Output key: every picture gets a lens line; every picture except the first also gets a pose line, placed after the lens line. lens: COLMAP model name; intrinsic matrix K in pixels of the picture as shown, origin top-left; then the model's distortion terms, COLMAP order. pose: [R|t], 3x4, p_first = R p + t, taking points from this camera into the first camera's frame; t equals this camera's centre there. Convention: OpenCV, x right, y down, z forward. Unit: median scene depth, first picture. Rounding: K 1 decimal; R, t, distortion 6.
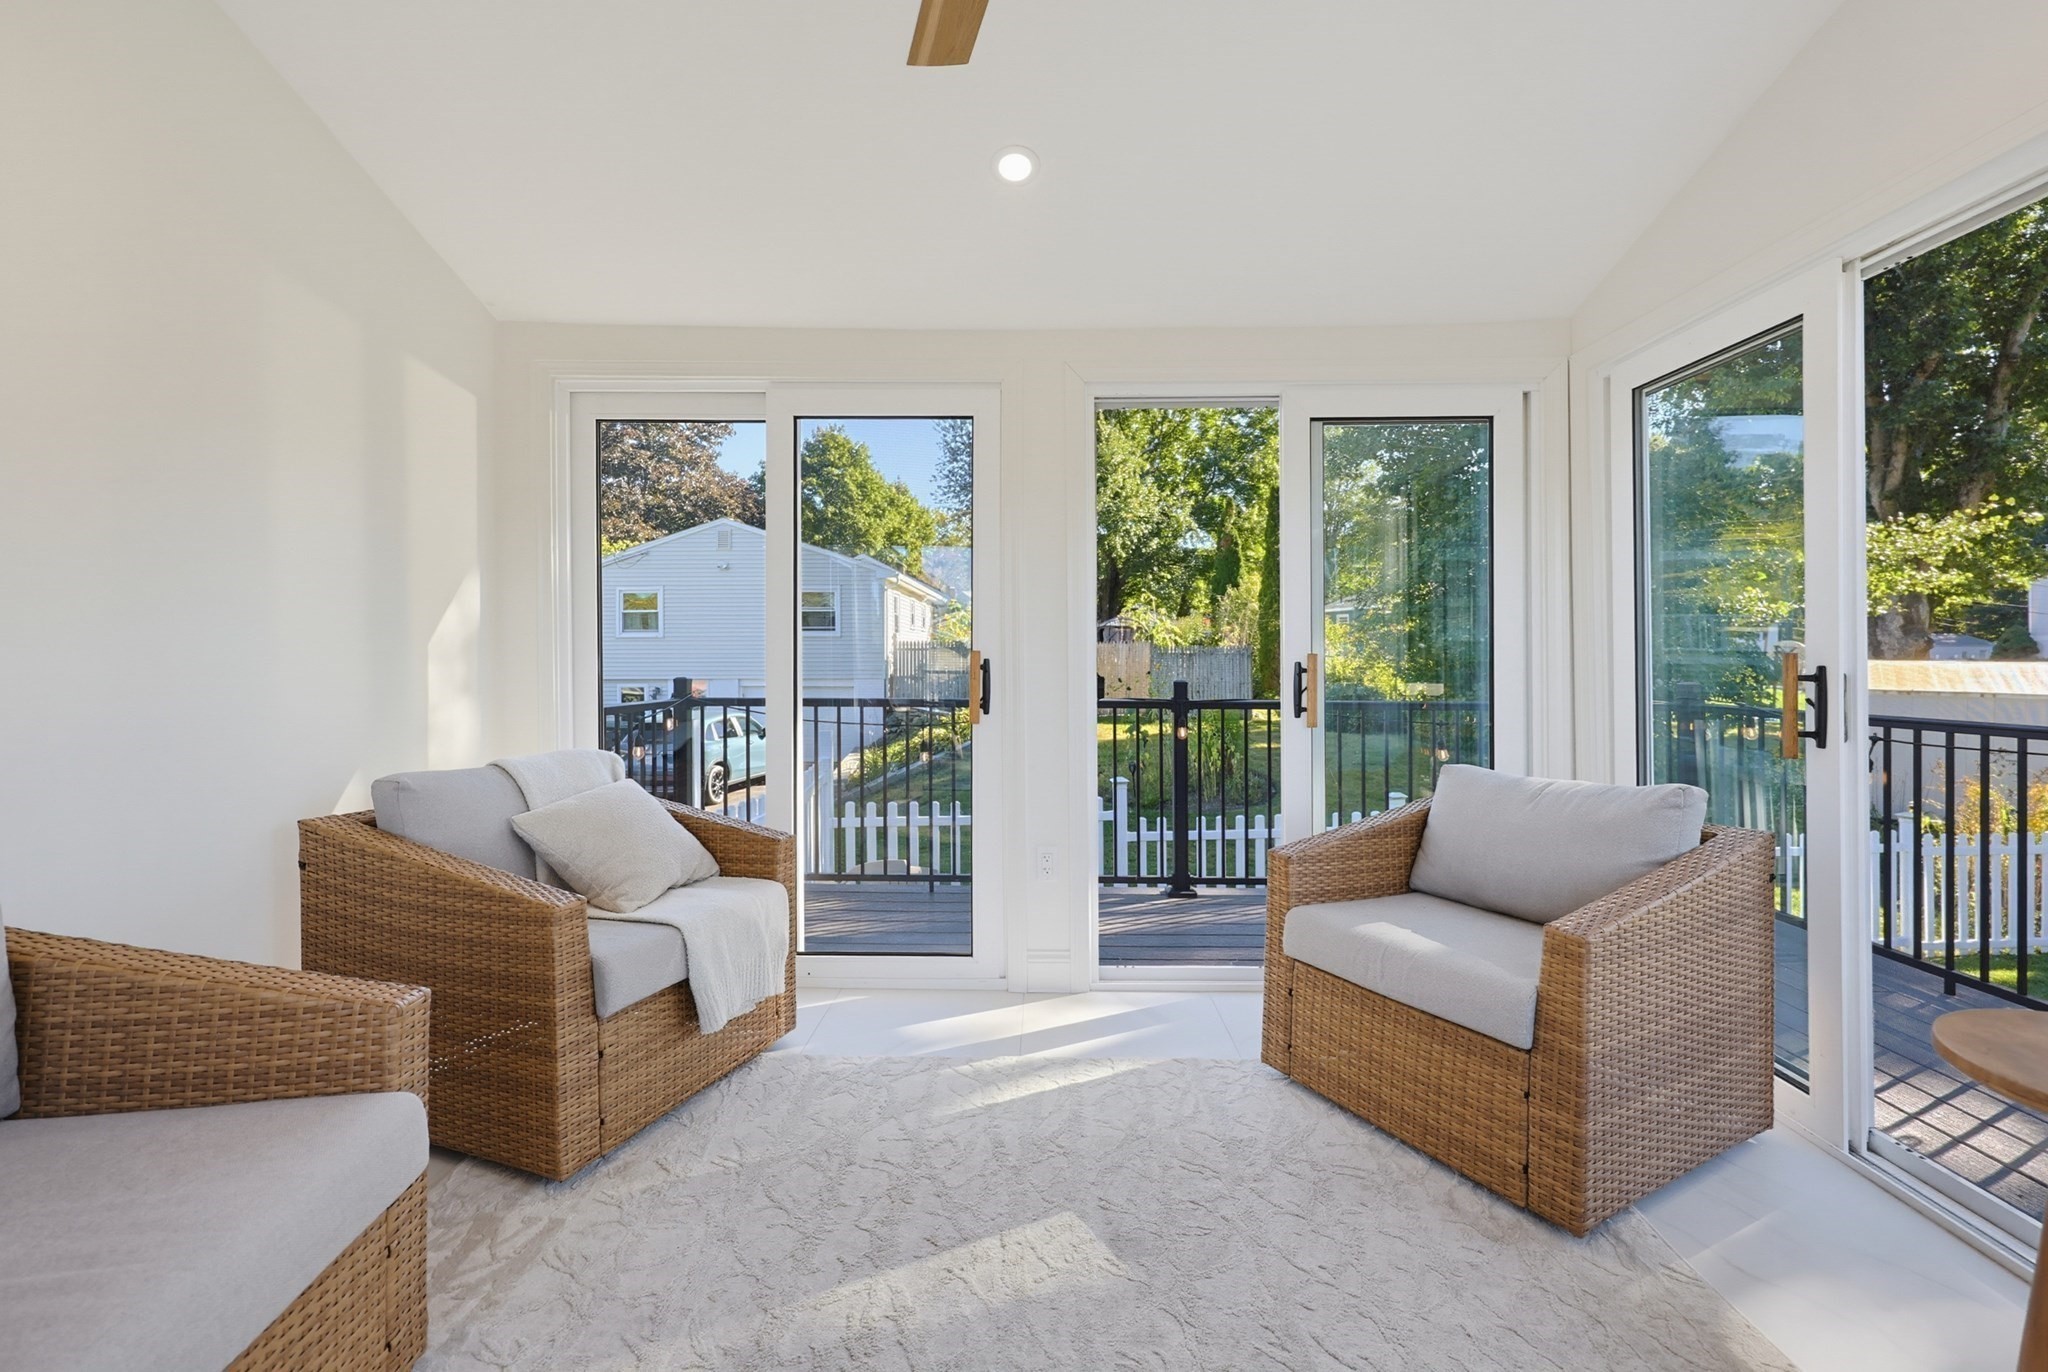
lens RADIAL K [[879.2, 0, 1028.7], [0, 879.2, 663.7], [0, 0, 1]] dist [-0.000705, 0.000072]
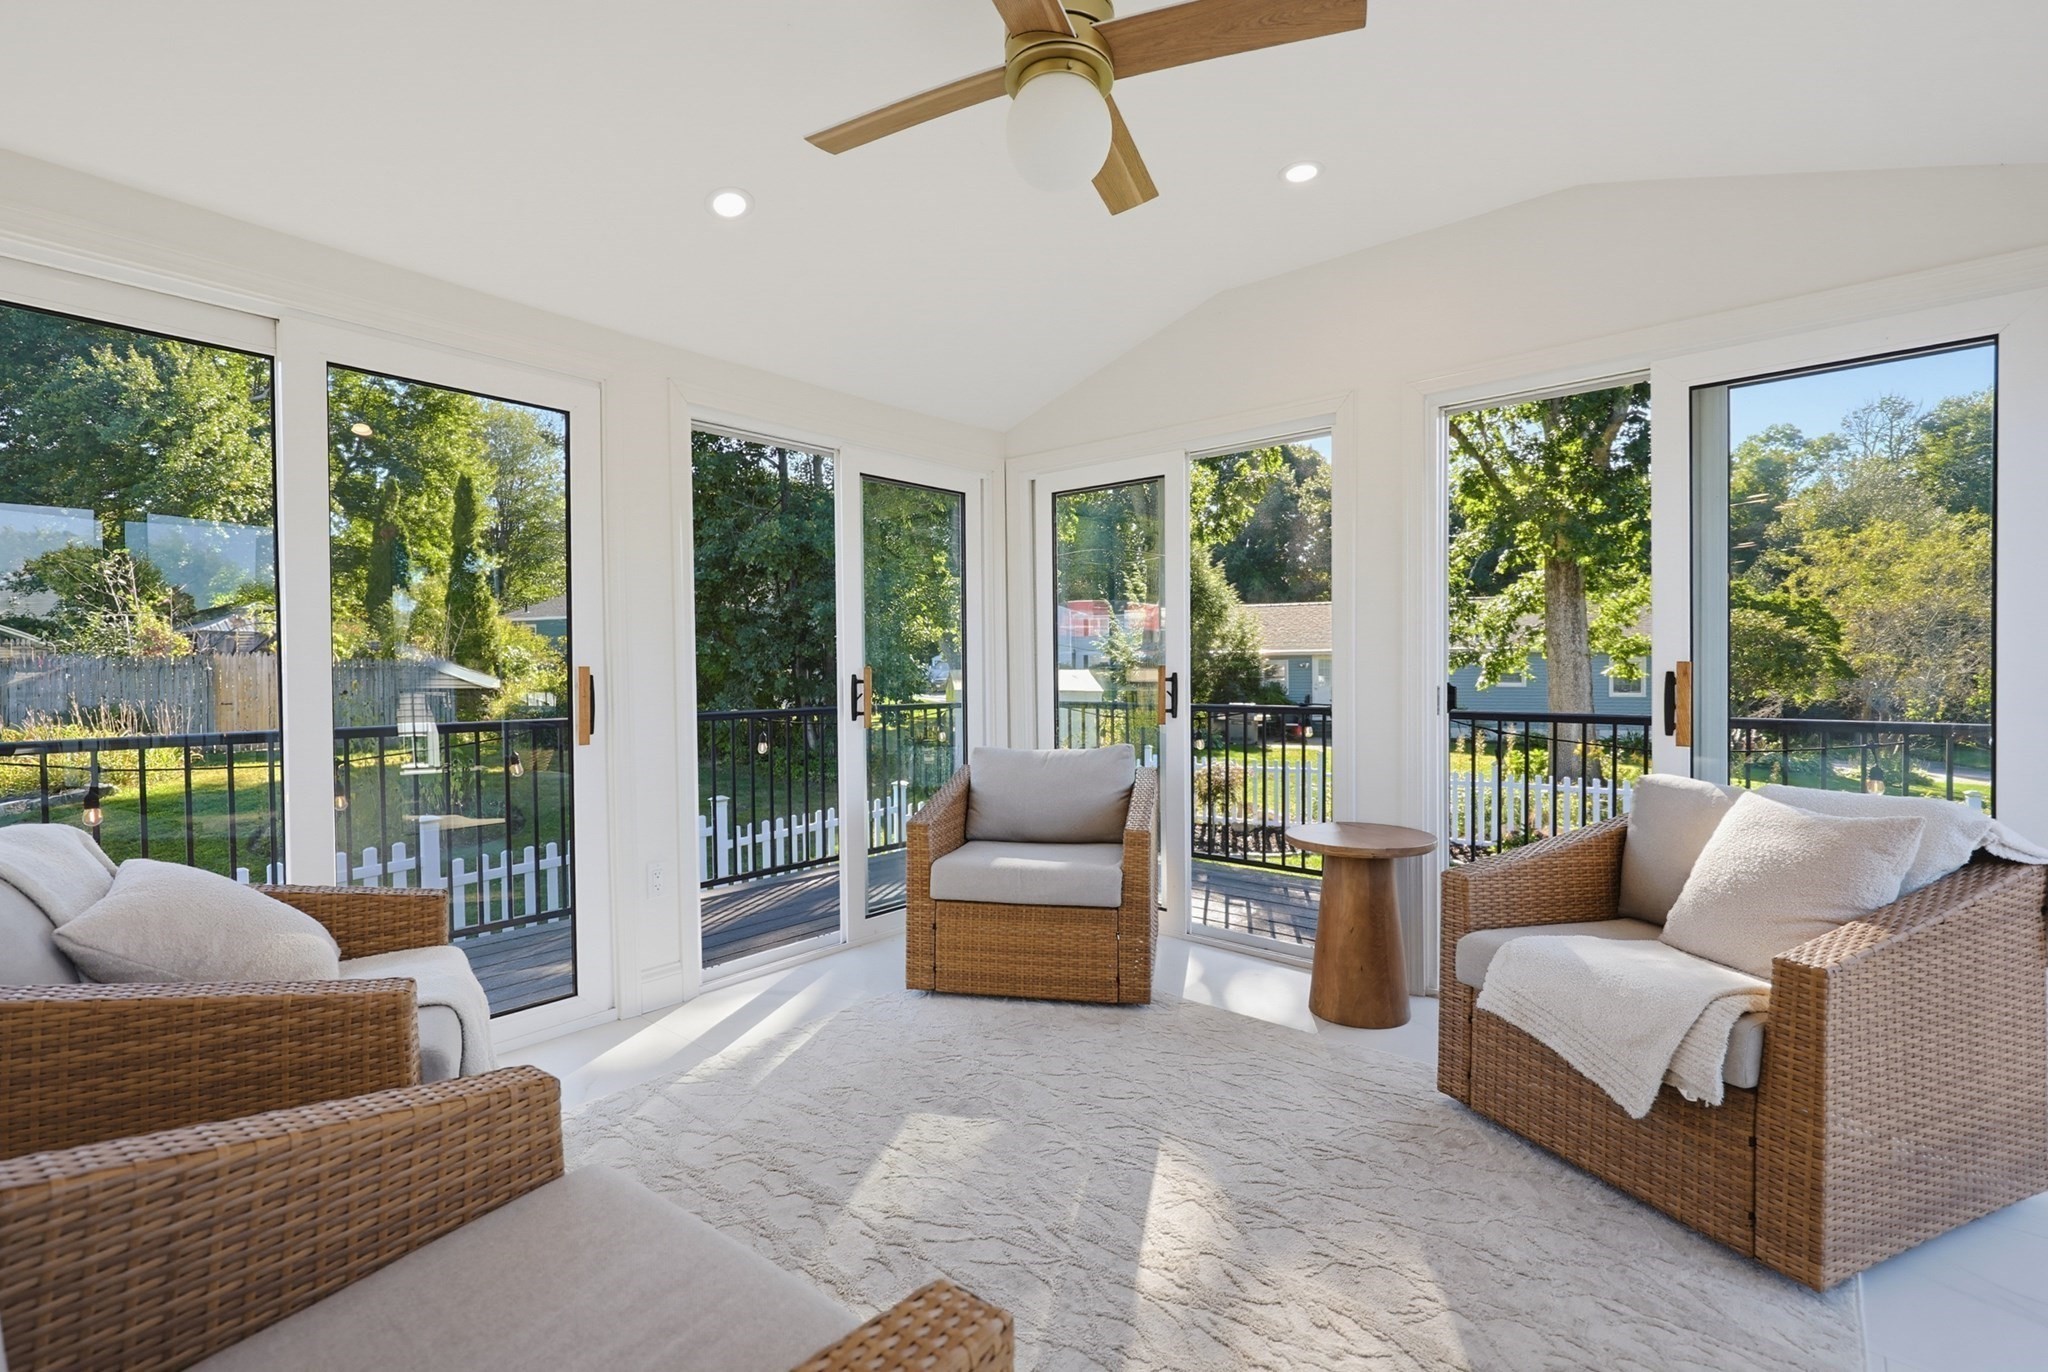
lens RADIAL K [[879.2, 0, 1043.9], [0, 879.2, 672.2], [0, 0, 1]] dist [-0.000705, 0.000072]
pose [[0.645401, -0.007938, 0.763803, -0.448509], [0.012683, 0.999920, -0.000325, -0.000797], [-0.763739, 0.009897, 0.645449, 0.021824]]
